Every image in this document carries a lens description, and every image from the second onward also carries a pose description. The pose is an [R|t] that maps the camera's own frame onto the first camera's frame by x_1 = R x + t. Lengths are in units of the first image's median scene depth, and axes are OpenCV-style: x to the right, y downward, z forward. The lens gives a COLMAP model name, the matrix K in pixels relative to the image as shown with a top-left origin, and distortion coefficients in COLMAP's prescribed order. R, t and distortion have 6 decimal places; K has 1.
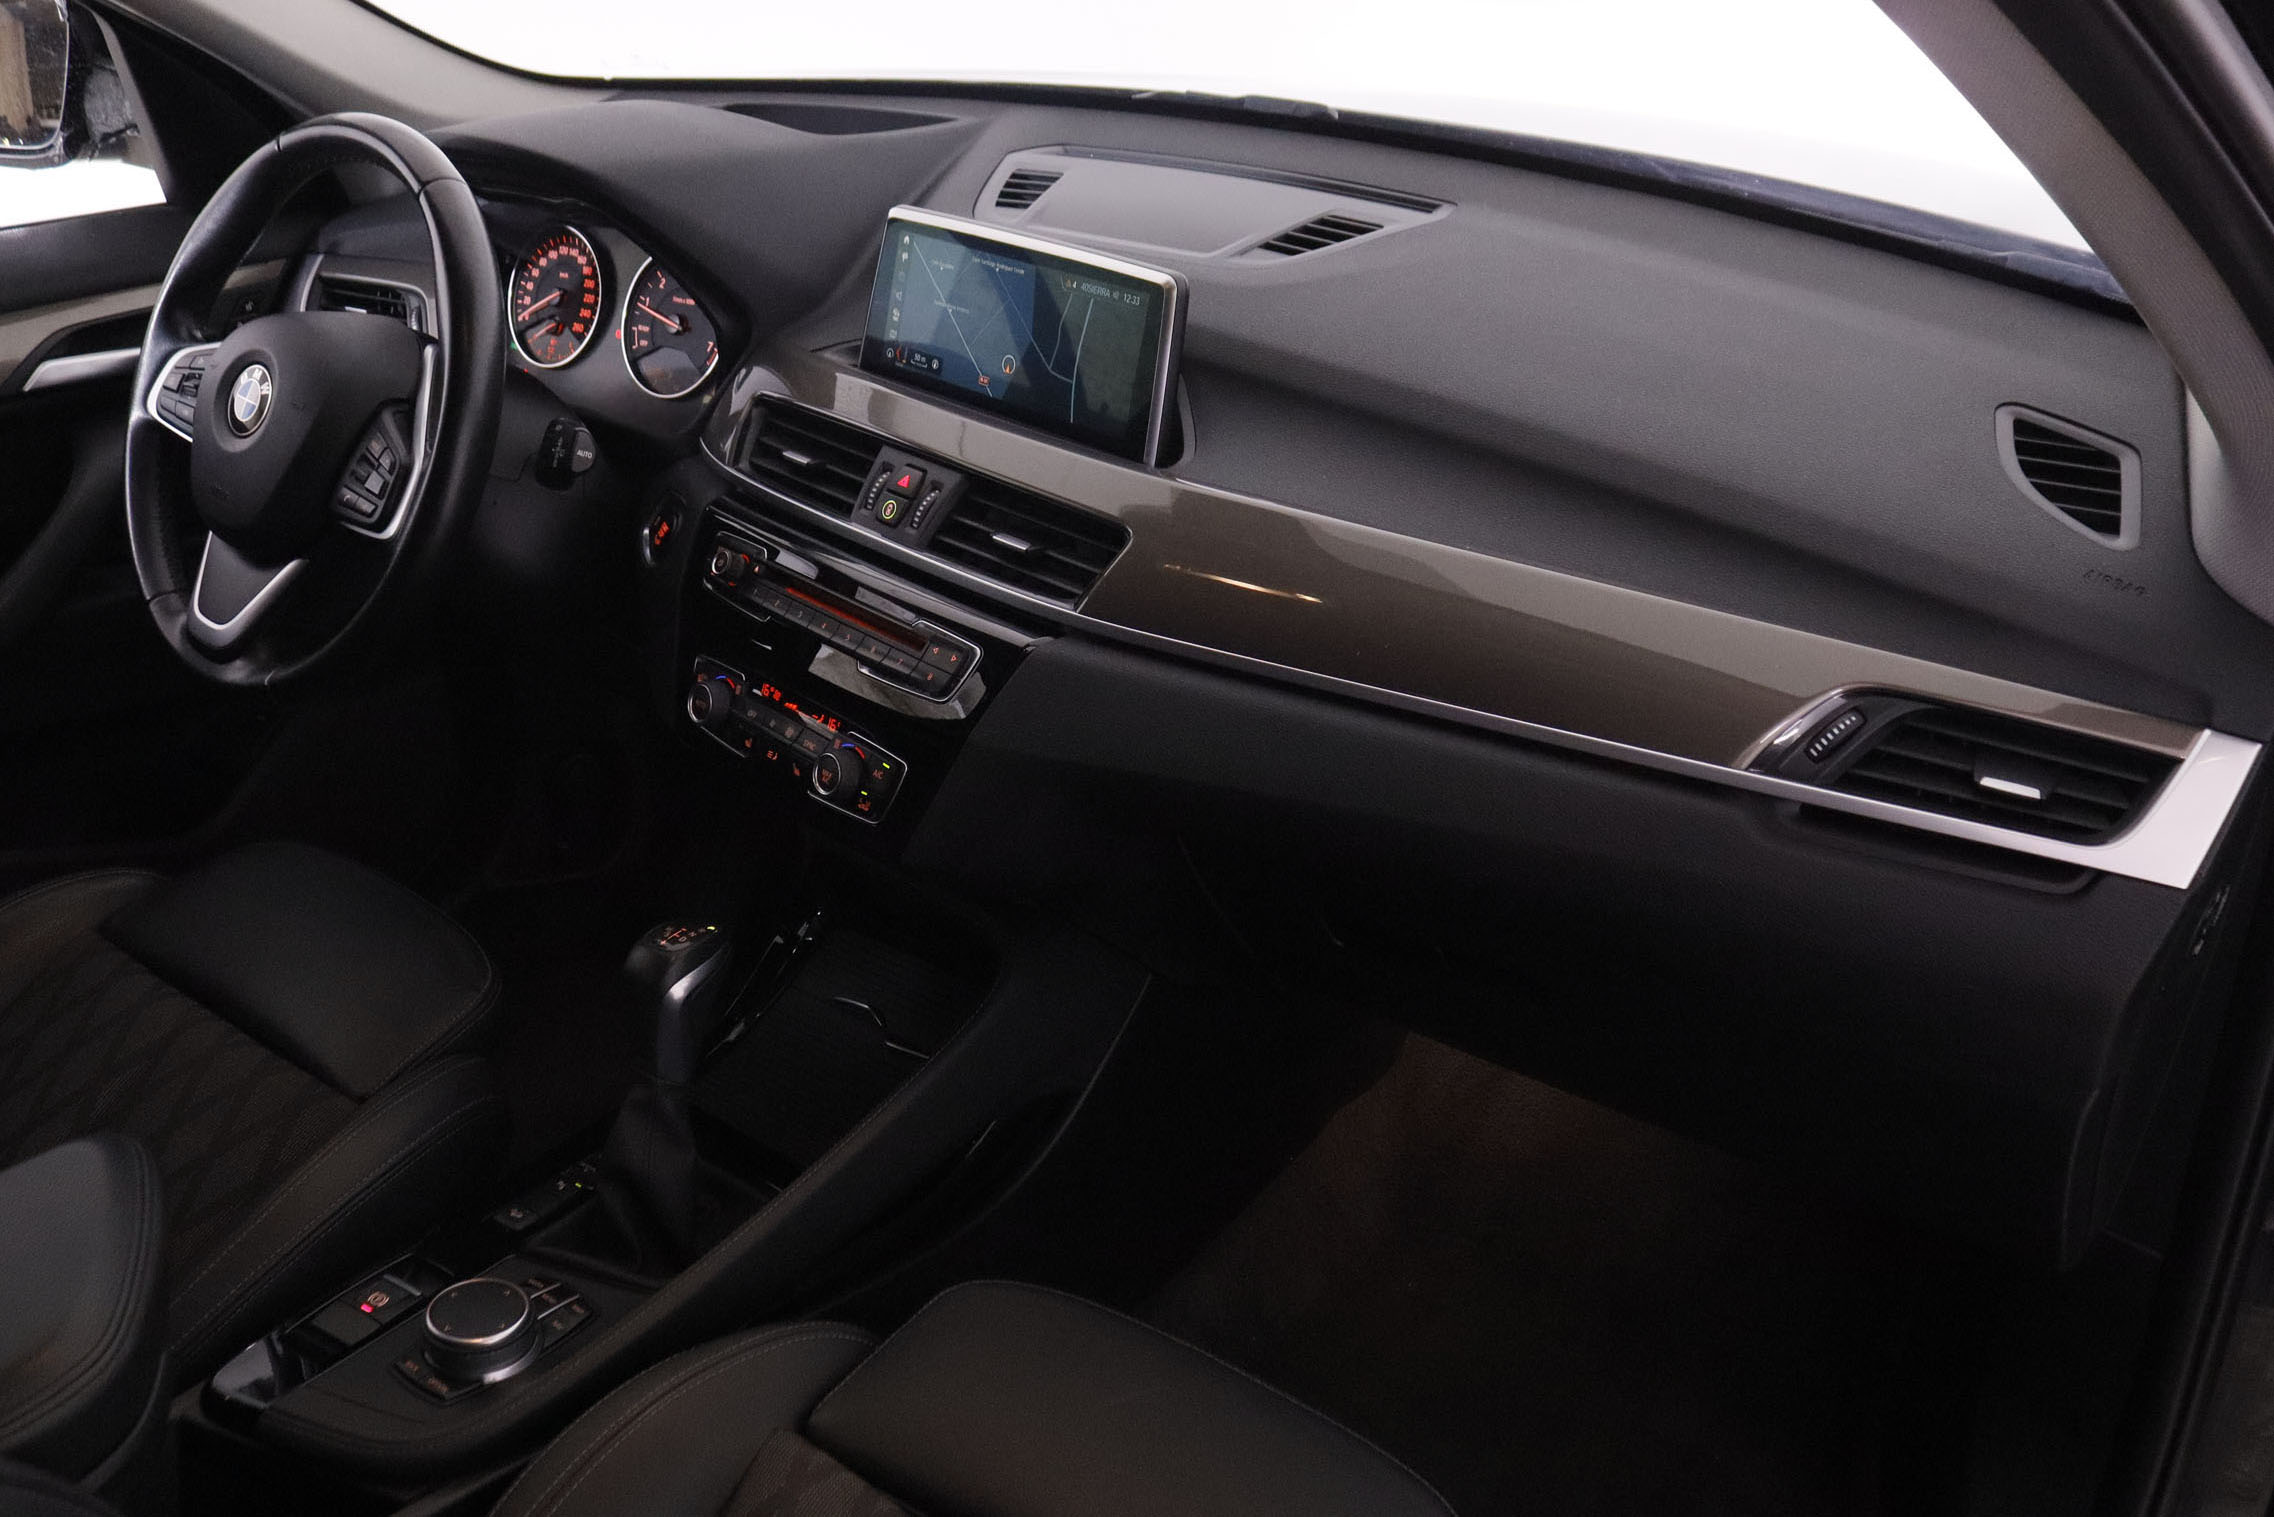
lens RADIAL K [[2091.2, 0, 1137.0], [0, 2091.2, 758.5], [0, 0, 1]] dist [-0.147562, 0.028305]
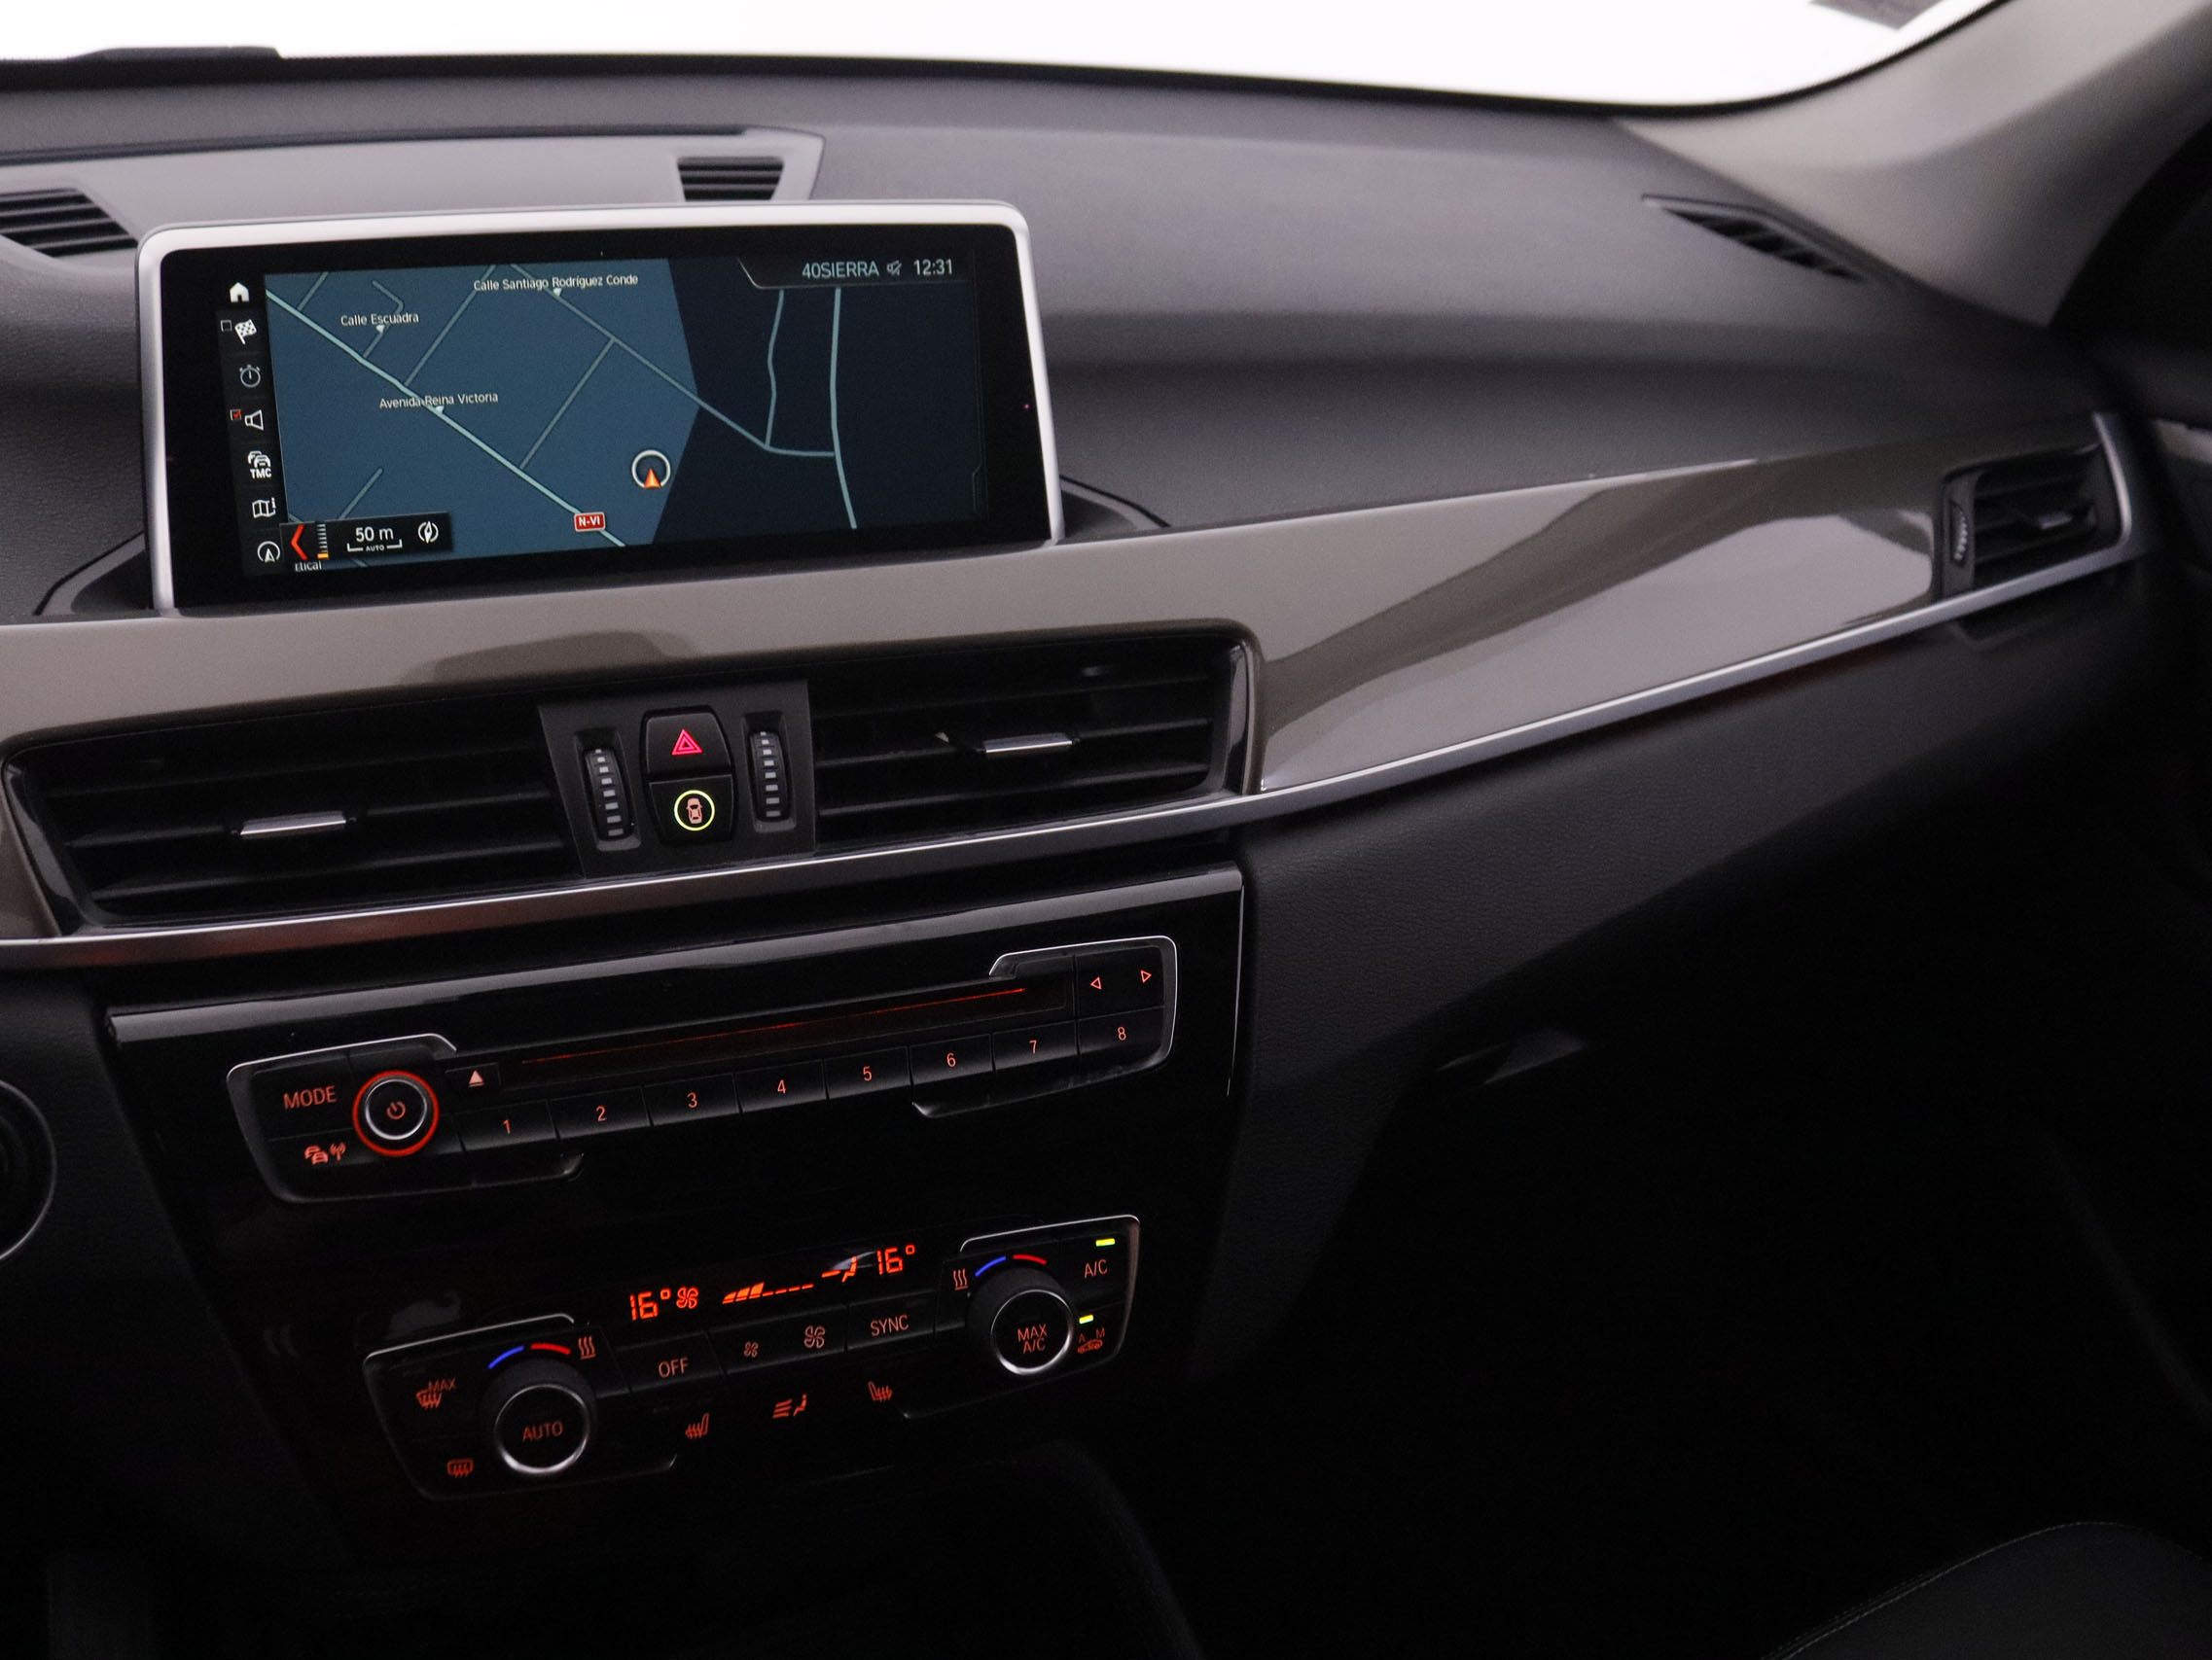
lens RADIAL K [[2041.7, 0, 1106.0], [0, 2041.7, 830.0], [0, 0, 1]] dist [-0.207662, 0.224185]
pose [[0.389201, -0.369990, 0.843581, -0.440425], [0.383580, 0.897709, 0.216759, -0.169373], [-0.837489, 0.239218, 0.491311, 0.674536]]
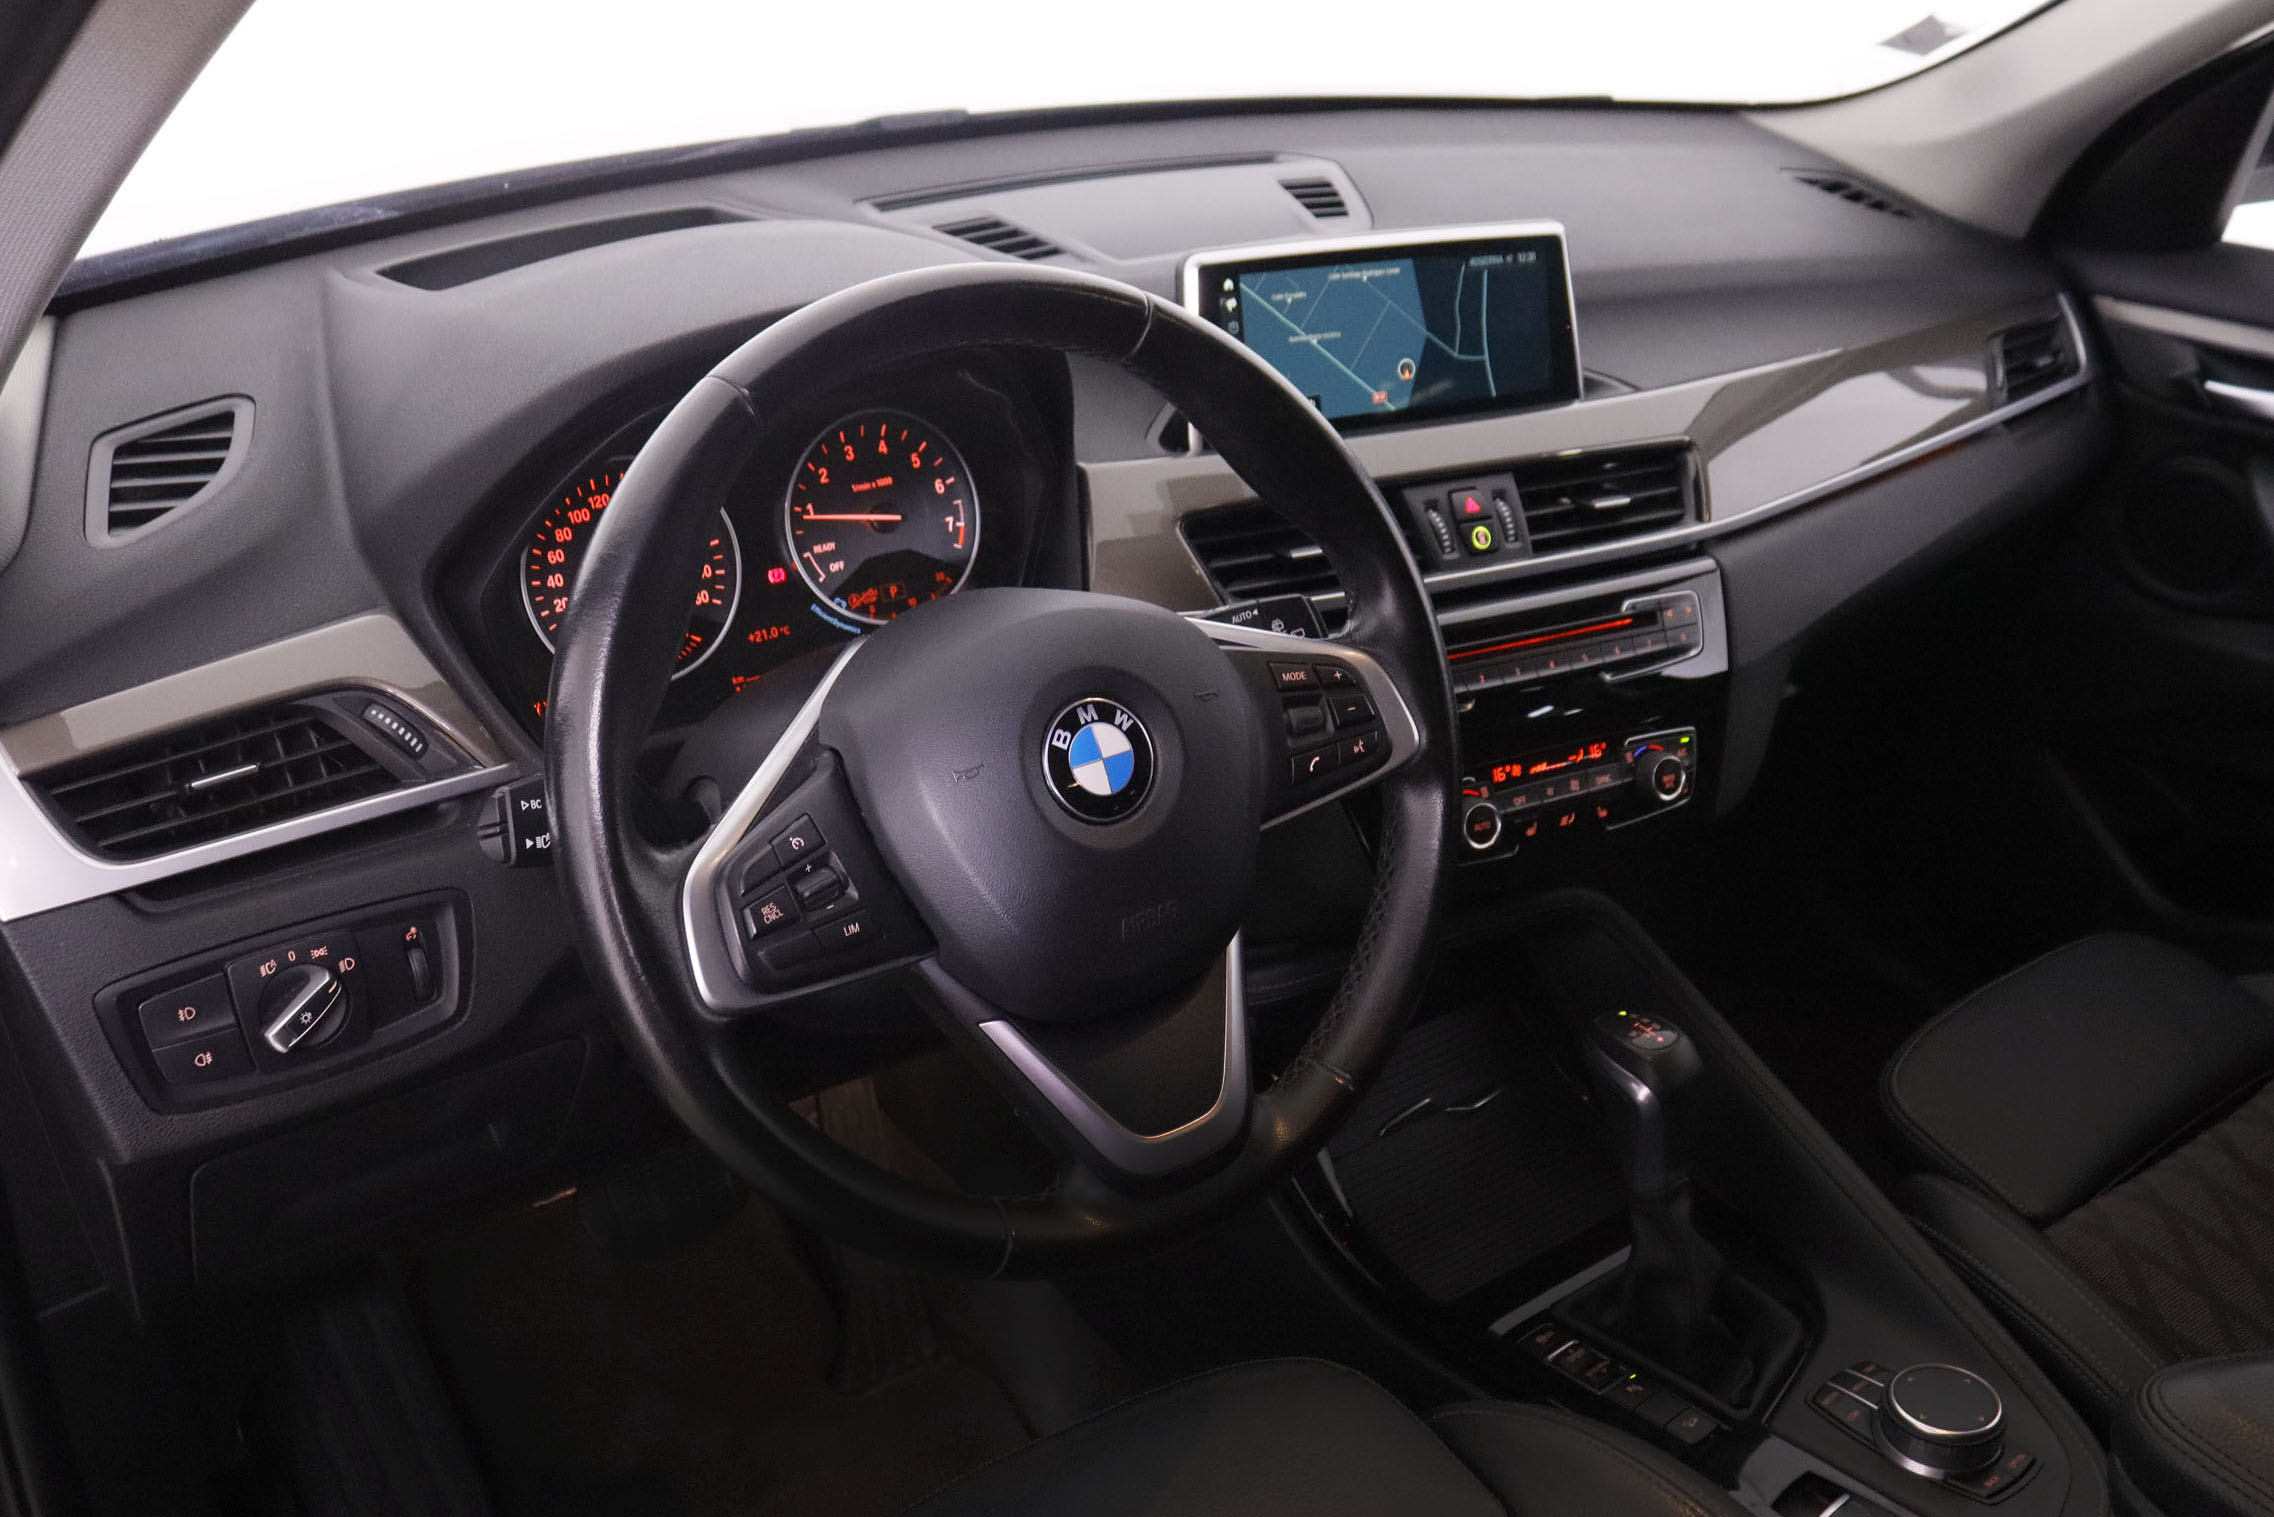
lens RADIAL K [[2091.2, 0, 1137.0], [0, 2091.2, 758.5], [0, 0, 1]] dist [-0.147562, 0.028305]
pose [[0.277069, -0.412315, 0.867888, -0.958134], [0.422114, 0.863652, 0.275545, -0.337952], [-0.863164, 0.290003, 0.413335, 0.743959]]
